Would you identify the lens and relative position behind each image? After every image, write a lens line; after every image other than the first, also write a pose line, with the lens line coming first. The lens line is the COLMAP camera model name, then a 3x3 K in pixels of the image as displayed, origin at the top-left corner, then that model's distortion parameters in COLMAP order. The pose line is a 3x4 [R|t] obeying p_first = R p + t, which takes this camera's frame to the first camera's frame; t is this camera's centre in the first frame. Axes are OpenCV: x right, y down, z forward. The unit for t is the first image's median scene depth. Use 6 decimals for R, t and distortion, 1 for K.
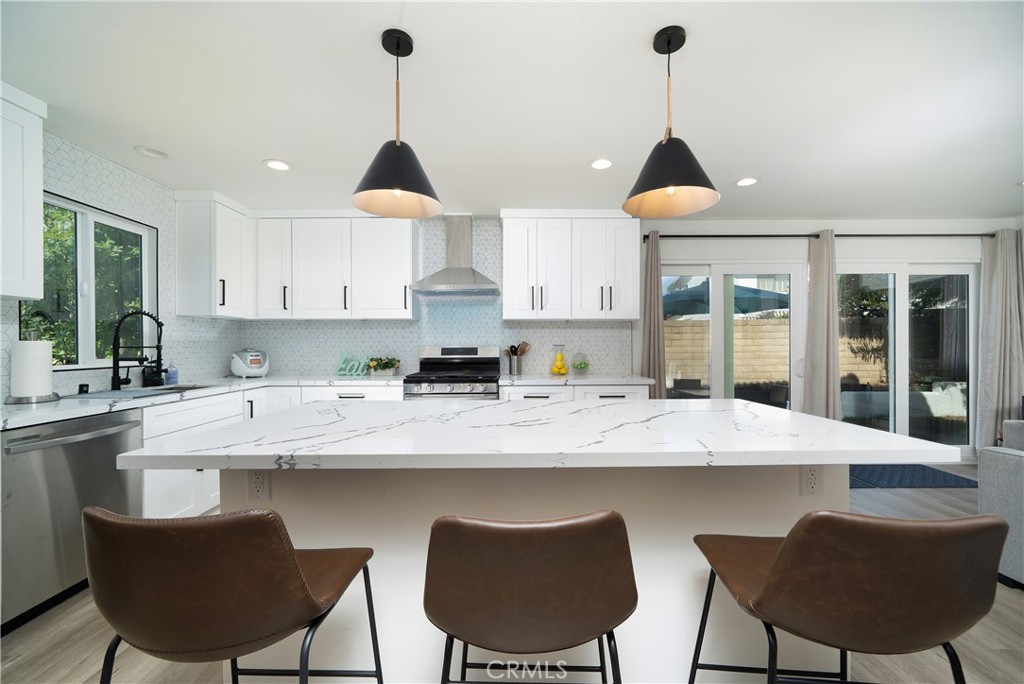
lens RADIAL K [[403.7, 0, 512.0], [0, 403.7, 342.0], [0, 0, 1]] dist [-0.002073, -0.000340]
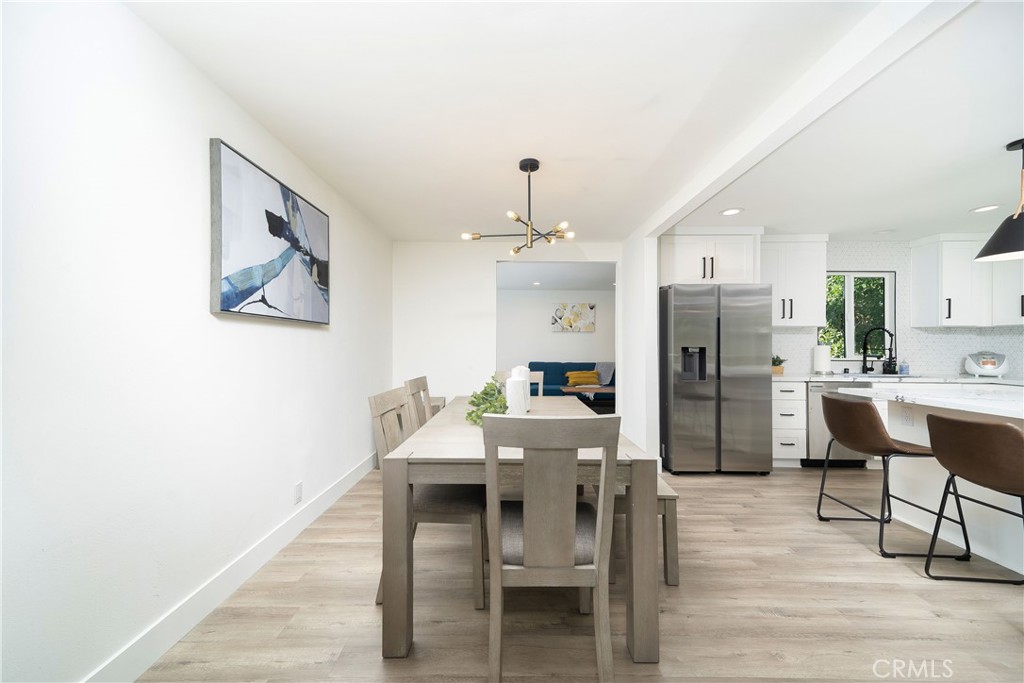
lens RADIAL K [[394.4, 0, 508.0], [0, 394.4, 341.8], [0, 0, 1]] dist [0.027299, -0.000268]
pose [[0.001098, -0.005193, -0.999986, 0.540129], [0.001226, 0.999986, -0.005191, -0.007945], [0.999999, -0.001220, 0.001104, -0.387146]]
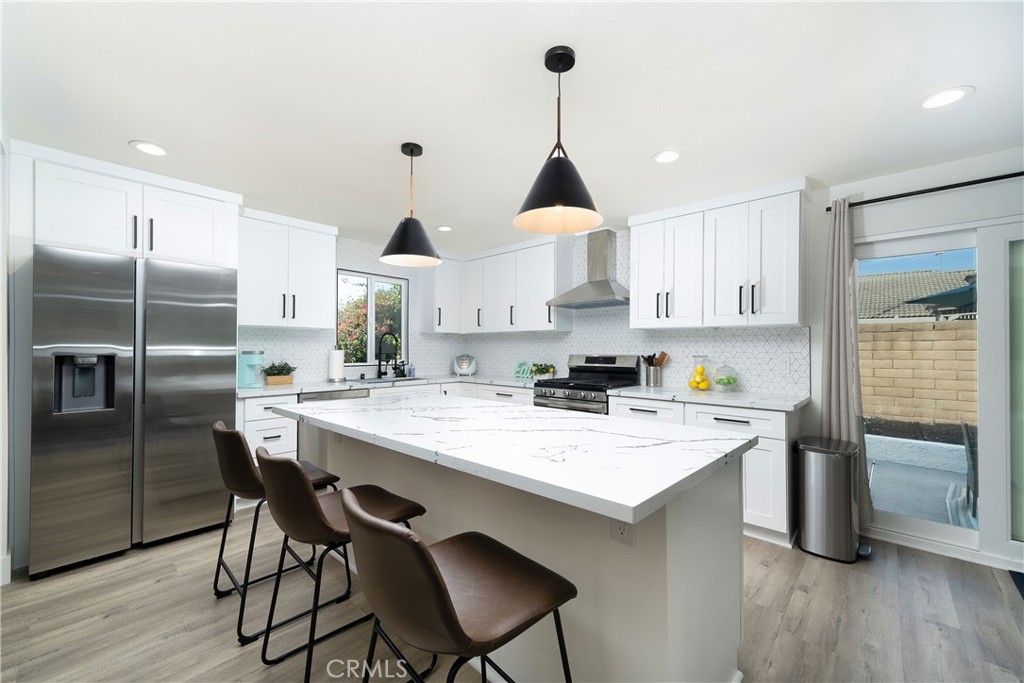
lens RADIAL K [[404.0, 0, 512.3], [0, 404.0, 345.3], [0, 0, 1]] dist [0.009616, 0.000008]
pose [[0.737723, 0.000061, -0.675103, 0.436889], [-0.002648, 0.999993, -0.002804, -0.013416], [0.675098, 0.003856, 0.737718, 0.075775]]
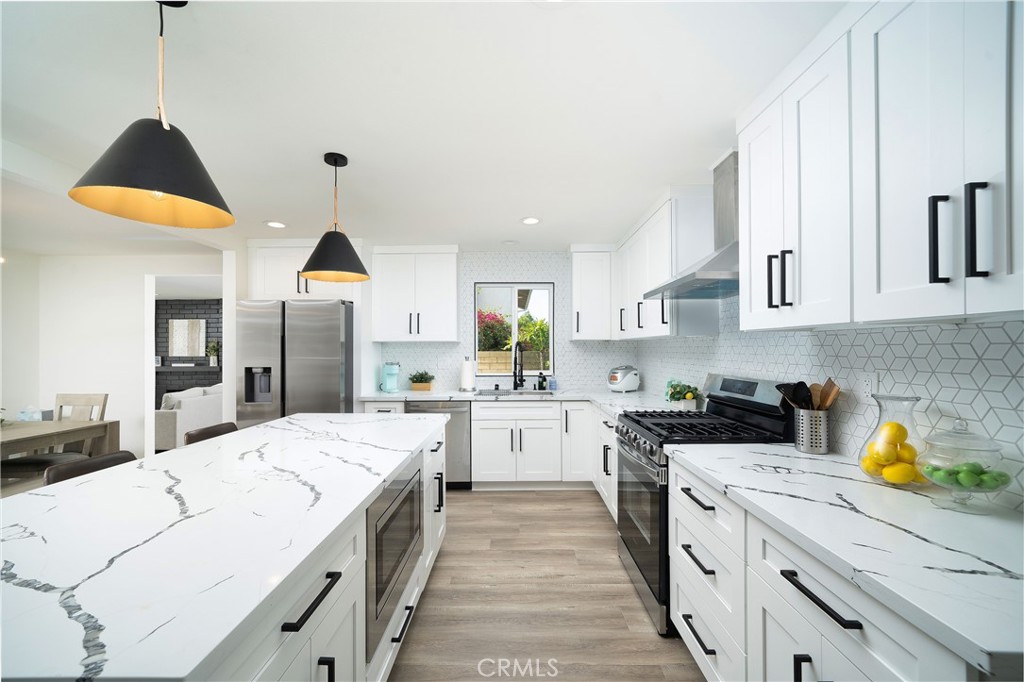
lens RADIAL K [[404.0, 0, 512.3], [0, 404.0, 344.8], [0, 0, 1]] dist [0.009616, 0.000008]
pose [[-0.004870, -0.005618, -0.999972, 0.496861], [0.010364, 0.999930, -0.005668, -0.041078], [0.999934, -0.010391, -0.004812, 0.717340]]
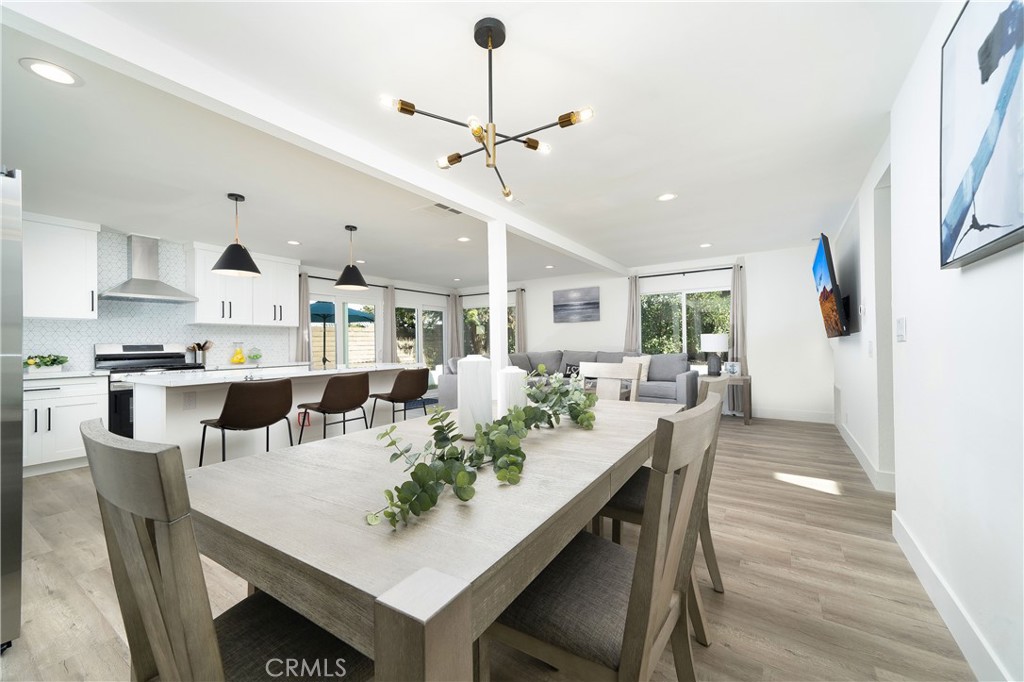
lens RADIAL K [[394.4, 0, 508.0], [0, 394.4, 341.3], [0, 0, 1]] dist [0.027299, -0.000268]
pose [[0.559895, 0.000701, 0.828563, -0.552156], [0.008211, 0.999946, -0.006394, 0.020715], [-0.828523, 0.010384, 0.559859, -0.613259]]
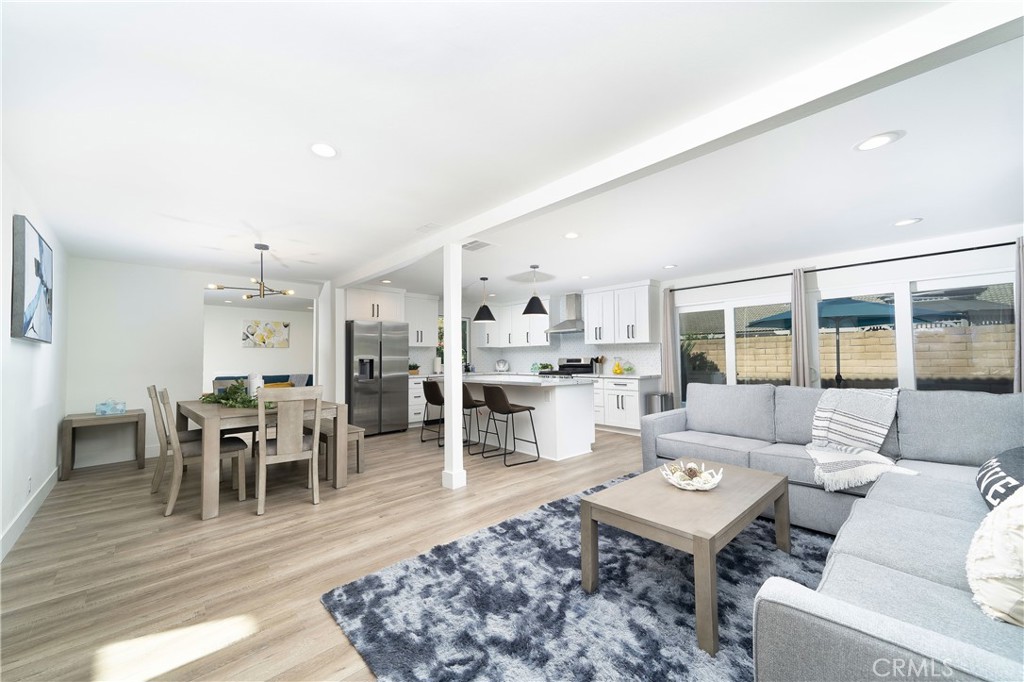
lens RADIAL K [[394.4, 0, 508.0], [0, 394.4, 341.3], [0, 0, 1]] dist [0.027299, -0.000268]
pose [[0.681657, -0.034468, -0.730859, 1.152830], [0.010919, 0.999258, -0.036942, -0.005572], [0.731590, 0.017202, 0.681528, -0.611264]]
